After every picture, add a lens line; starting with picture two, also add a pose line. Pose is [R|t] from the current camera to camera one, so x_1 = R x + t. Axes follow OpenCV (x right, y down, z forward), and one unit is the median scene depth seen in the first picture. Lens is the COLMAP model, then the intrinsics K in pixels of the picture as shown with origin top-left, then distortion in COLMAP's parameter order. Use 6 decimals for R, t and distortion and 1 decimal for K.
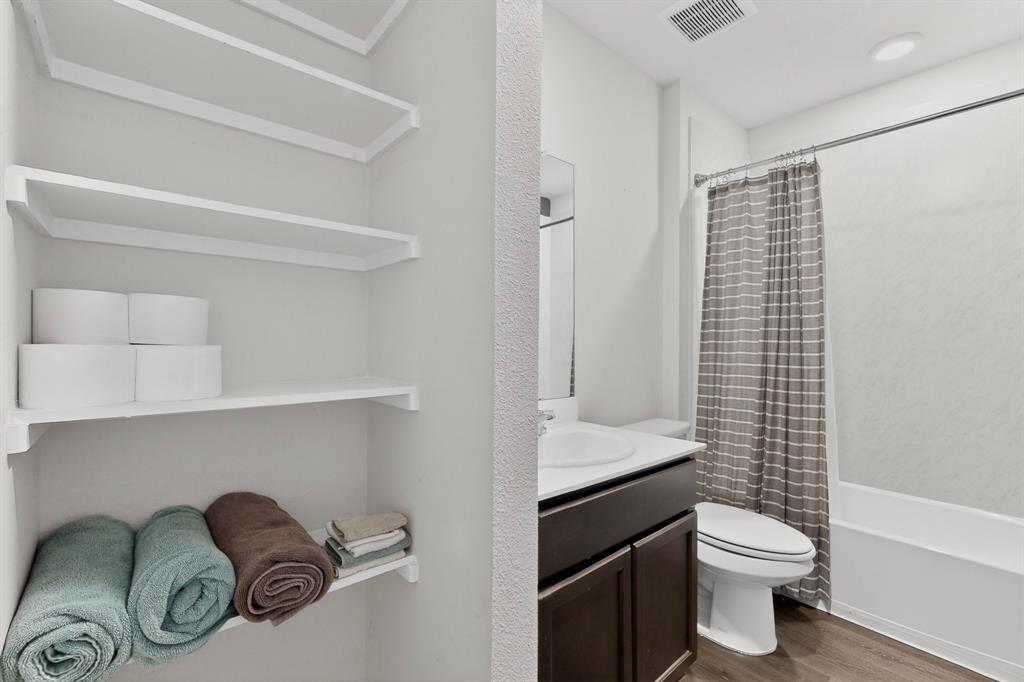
lens RADIAL K [[437.5, 0, 512.2], [0, 437.5, 334.0], [0, 0, 1]] dist [0.001739, 0.000194]
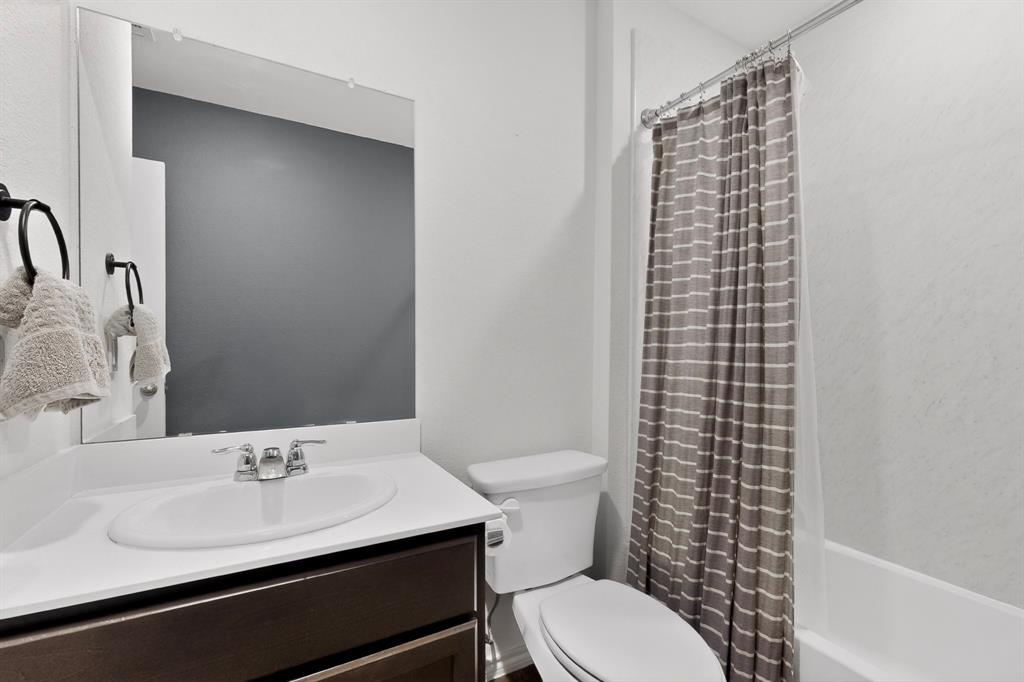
lens RADIAL K [[442.8, 0, 512.0], [0, 442.8, 341.0], [0, 0, 1]] dist [0.001166, -0.000369]
pose [[0.978723, 0.004388, -0.205138, 0.423800], [-0.002307, 0.999943, 0.010381, 0.005563], [0.205172, -0.009686, 0.978678, 0.288473]]
